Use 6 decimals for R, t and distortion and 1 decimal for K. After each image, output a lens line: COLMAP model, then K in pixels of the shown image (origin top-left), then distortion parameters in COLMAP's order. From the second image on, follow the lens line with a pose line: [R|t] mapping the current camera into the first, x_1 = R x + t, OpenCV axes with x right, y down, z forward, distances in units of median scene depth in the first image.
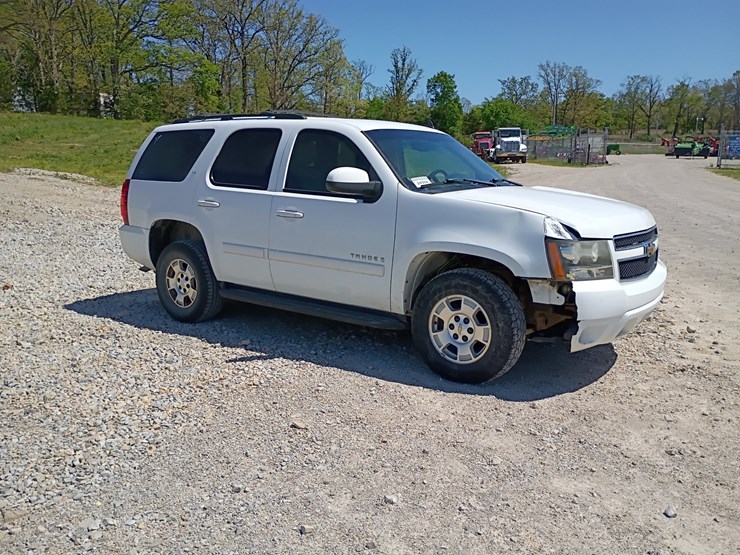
lens RADIAL K [[636.1, 0, 383.8], [0, 636.1, 283.3], [0, 0, 1]] dist [0.055469, -0.067284]
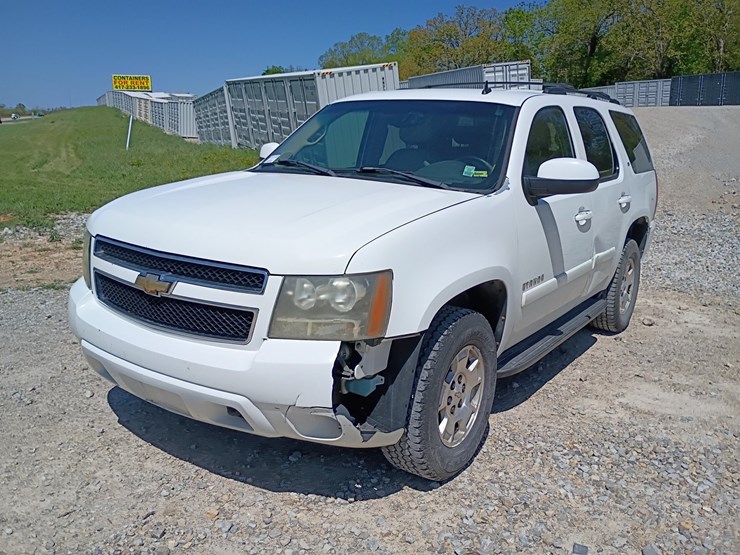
lens RADIAL K [[636.1, 0, 365.6], [0, 636.1, 282.9], [0, 0, 1]] dist [0.055469, -0.067284]
pose [[-0.000958, 0.221309, -0.975203, 0.780489], [-0.215320, 0.952283, 0.216319, -0.177232], [0.976543, 0.210188, 0.046740, 0.912905]]
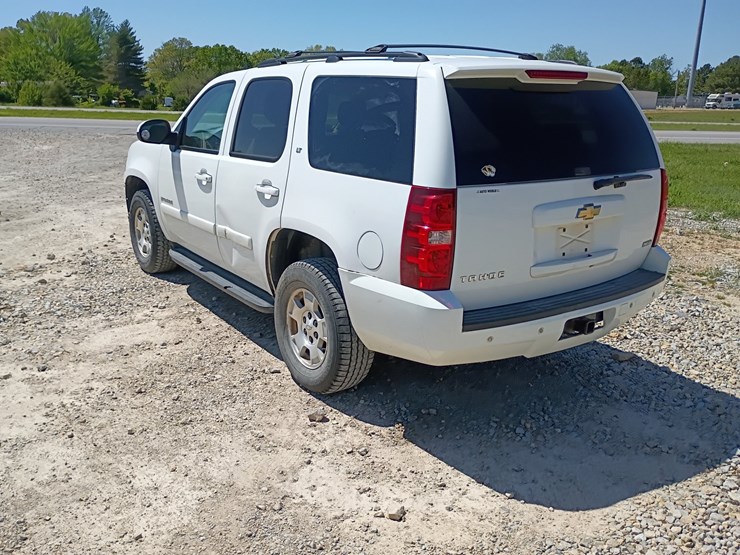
lens RADIAL K [[636.1, 0, 352.3], [0, 636.1, 280.6], [0, 0, 1]] dist [0.055469, -0.067284]
pose [[-0.941915, -0.119948, 0.313702, -0.380839], [0.034001, 0.895194, 0.444378, -0.383882], [-0.334126, 0.429233, -0.839118, 1.845814]]
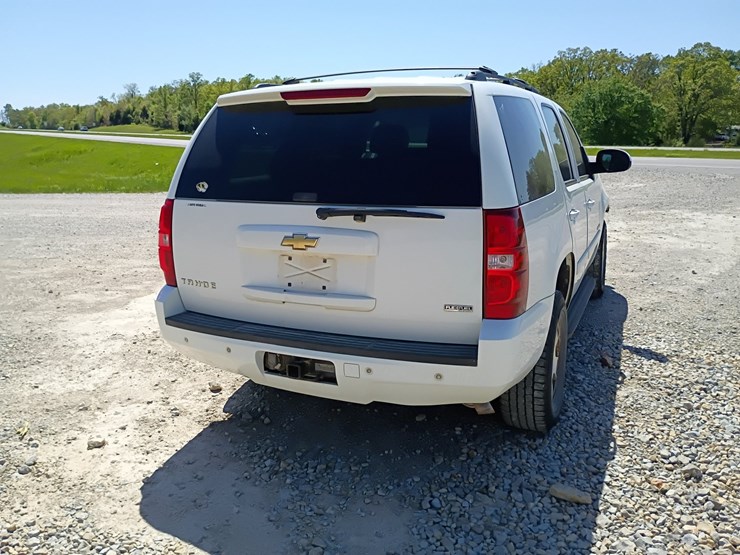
lens RADIAL K [[636.1, 0, 358.1], [0, 636.1, 270.3], [0, 0, 1]] dist [0.055469, -0.067284]
pose [[-0.190943, -0.208090, 0.959291, -0.884329], [0.192400, 0.950381, 0.244454, -0.274869], [-0.962561, 0.231244, -0.141432, 1.316445]]
